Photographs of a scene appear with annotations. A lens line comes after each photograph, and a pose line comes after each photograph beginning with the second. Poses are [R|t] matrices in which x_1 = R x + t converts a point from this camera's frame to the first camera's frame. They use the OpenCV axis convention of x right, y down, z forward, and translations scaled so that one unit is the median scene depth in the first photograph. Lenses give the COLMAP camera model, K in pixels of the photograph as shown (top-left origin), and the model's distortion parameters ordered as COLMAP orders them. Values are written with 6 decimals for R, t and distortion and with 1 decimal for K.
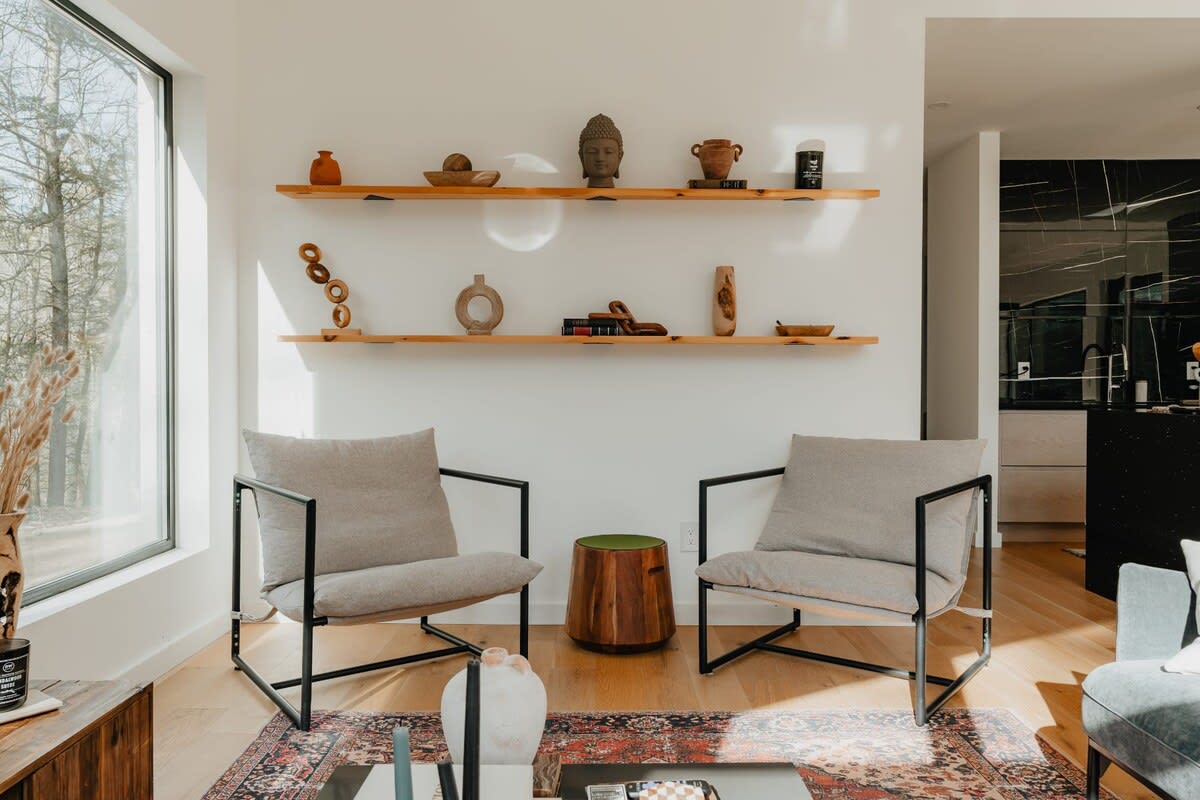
lens RADIAL K [[771.0, 0, 591.5], [0, 771.0, 391.0], [0, 0, 1]] dist [-0.009195, 0.000471]
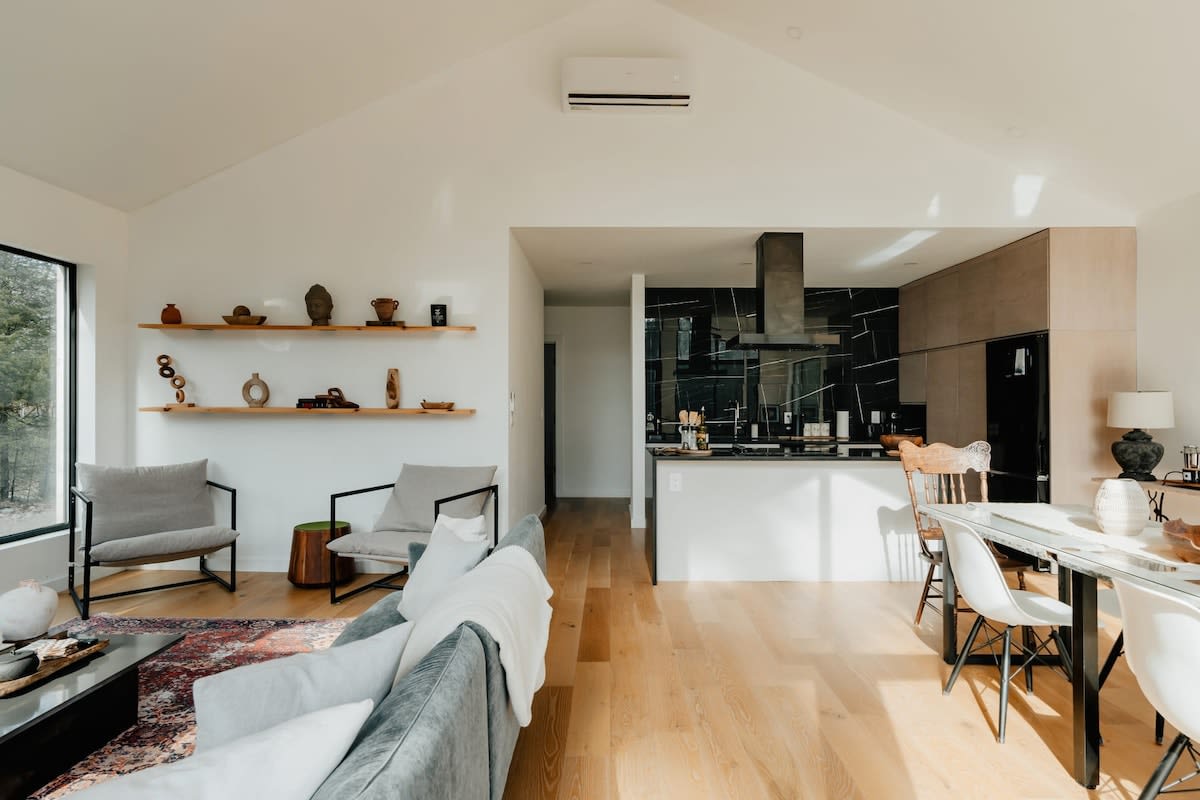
lens RADIAL K [[607.3, 0, 595.0], [0, 607.3, 404.4], [0, 0, 1]] dist [-0.007474, 0.000171]
pose [[0.999751, 0.003043, -0.022119, 0.665460], [-0.003902, 0.999235, -0.038910, -0.029637], [0.021983, 0.038987, 0.998998, -0.364666]]
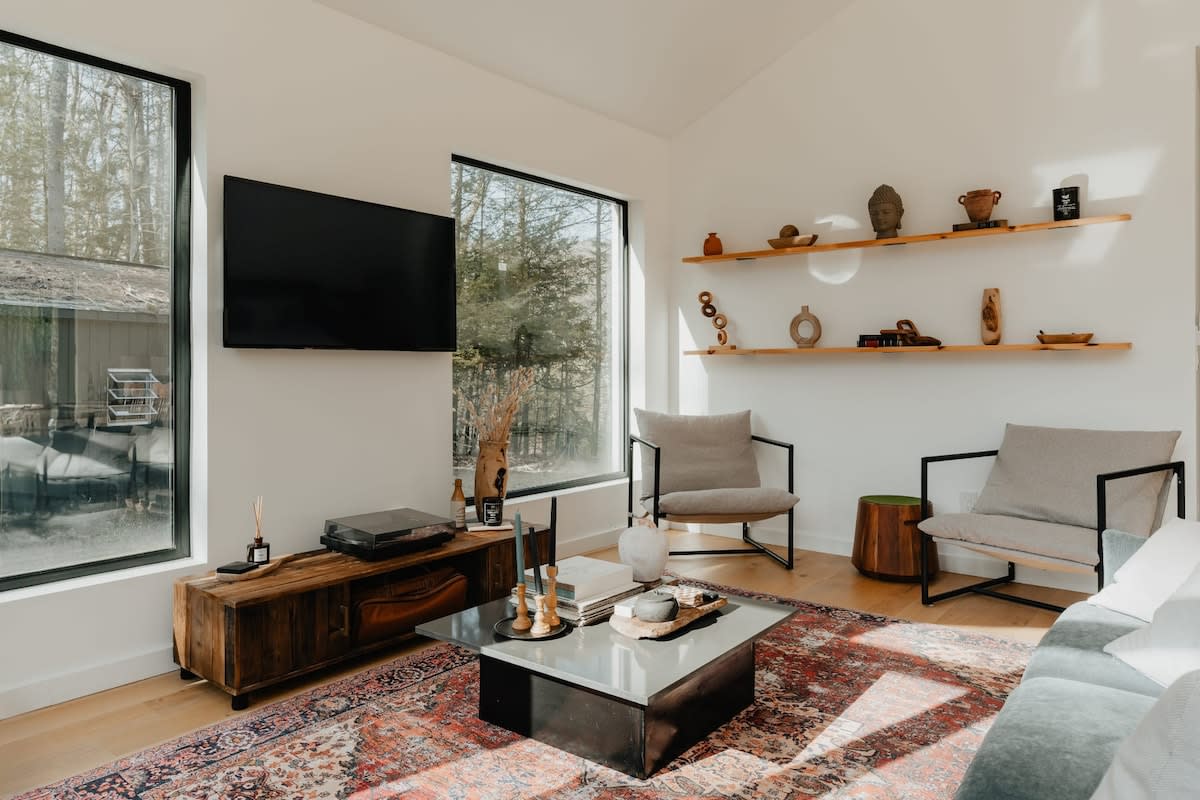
lens RADIAL K [[771.0, 0, 602.4], [0, 771.0, 369.2], [0, 0, 1]] dist [-0.009195, 0.000471]
pose [[0.776831, -0.003197, -0.629701, 0.467641], [-0.020875, 0.999307, -0.030826, 0.018684], [0.629363, 0.037092, 0.776226, -0.348445]]
